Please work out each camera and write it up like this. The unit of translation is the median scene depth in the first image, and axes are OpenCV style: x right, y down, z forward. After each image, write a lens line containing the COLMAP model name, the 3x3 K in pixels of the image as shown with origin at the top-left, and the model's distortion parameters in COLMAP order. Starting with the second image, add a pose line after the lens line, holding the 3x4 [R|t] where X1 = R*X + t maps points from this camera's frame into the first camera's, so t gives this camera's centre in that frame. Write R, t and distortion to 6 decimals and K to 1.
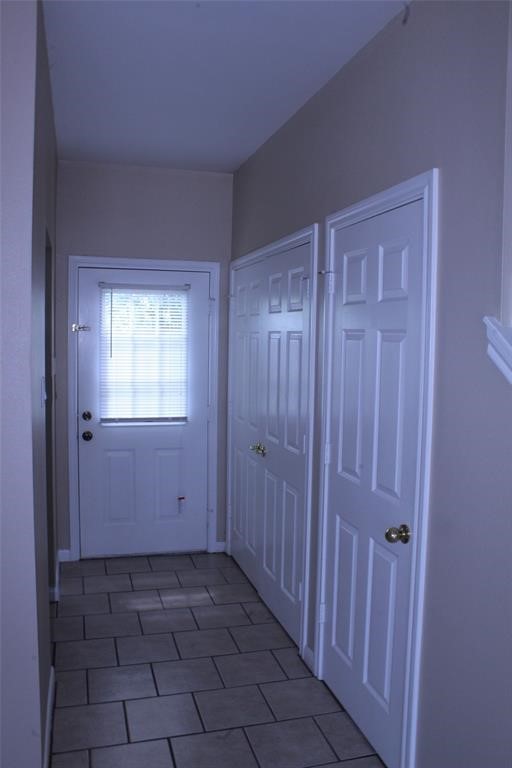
lens RADIAL K [[642.5, 0, 256.0], [0, 642.5, 384.0], [0, 0, 1]] dist [-0.148127, 0.107406]
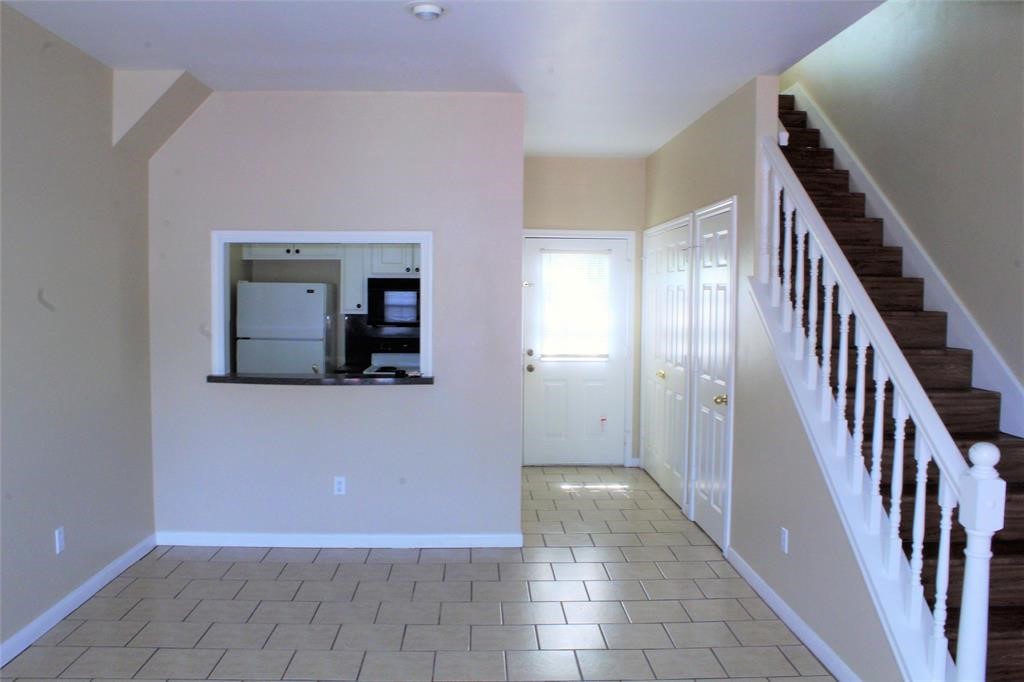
lens RADIAL K [[856.6, 0, 512.0], [0, 856.6, 341.0], [0, 0, 1]] dist [-0.148127, 0.107406]
pose [[0.972602, 0.001721, -0.232470, 0.098887], [-0.006674, 0.999767, -0.020522, 0.061251], [0.232381, 0.021511, 0.972387, -0.683870]]
